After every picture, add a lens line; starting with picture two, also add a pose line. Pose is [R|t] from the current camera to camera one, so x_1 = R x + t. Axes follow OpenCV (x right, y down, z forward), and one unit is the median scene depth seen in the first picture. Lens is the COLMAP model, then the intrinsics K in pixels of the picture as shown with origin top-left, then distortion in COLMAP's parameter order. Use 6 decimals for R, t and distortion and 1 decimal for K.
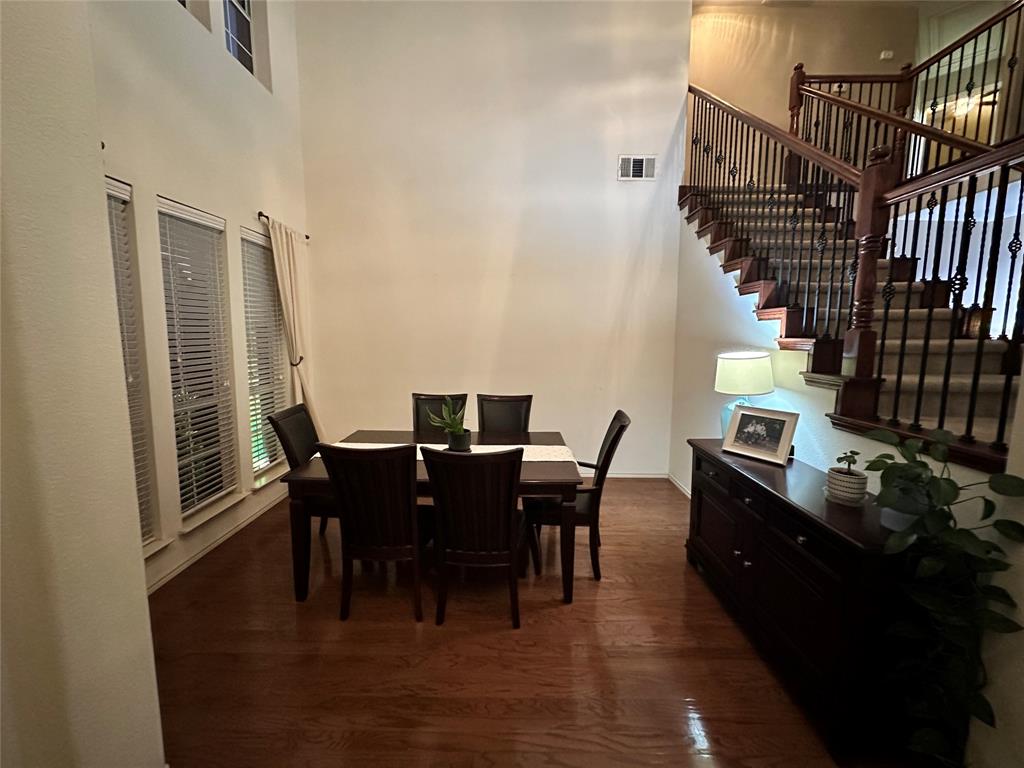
lens RADIAL K [[405.4, 0, 512.6], [0, 405.4, 384.1], [0, 0, 1]] dist [-0.004338, -0.000073]
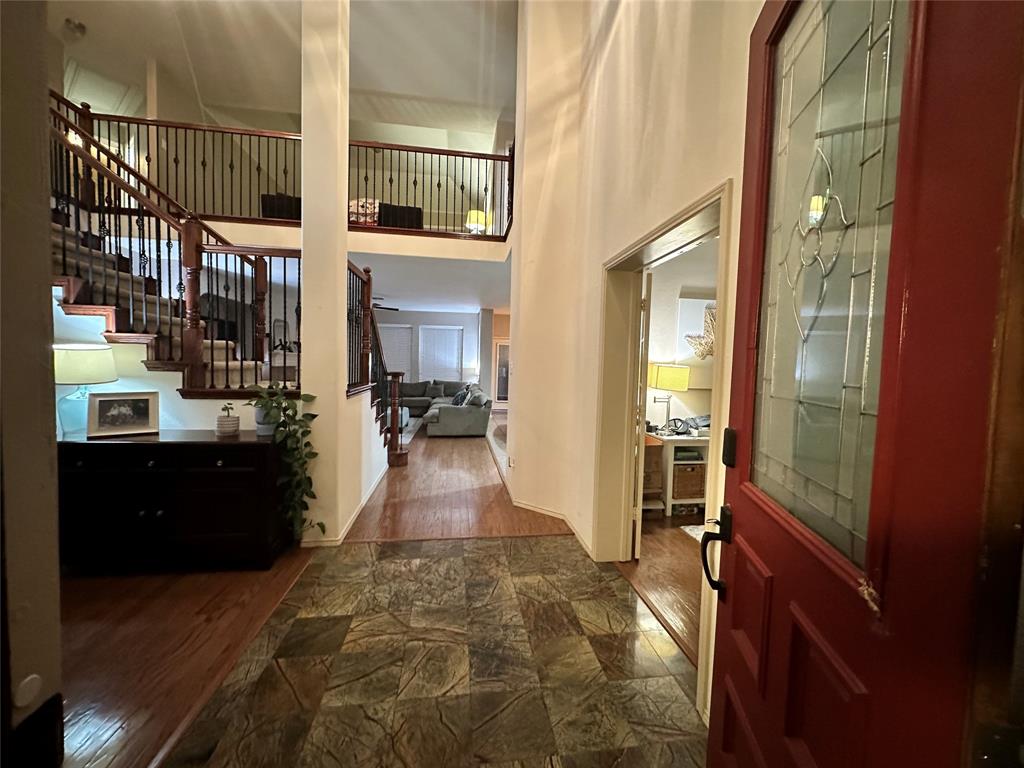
lens RADIAL K [[405.4, 0, 516.0], [0, 405.4, 380.9], [0, 0, 1]] dist [-0.004338, -0.000073]
pose [[-0.156217, -0.056089, 0.986129, -0.679267], [0.091454, 0.993276, 0.070983, 0.047568], [-0.983480, 0.101275, -0.150037, 0.065145]]
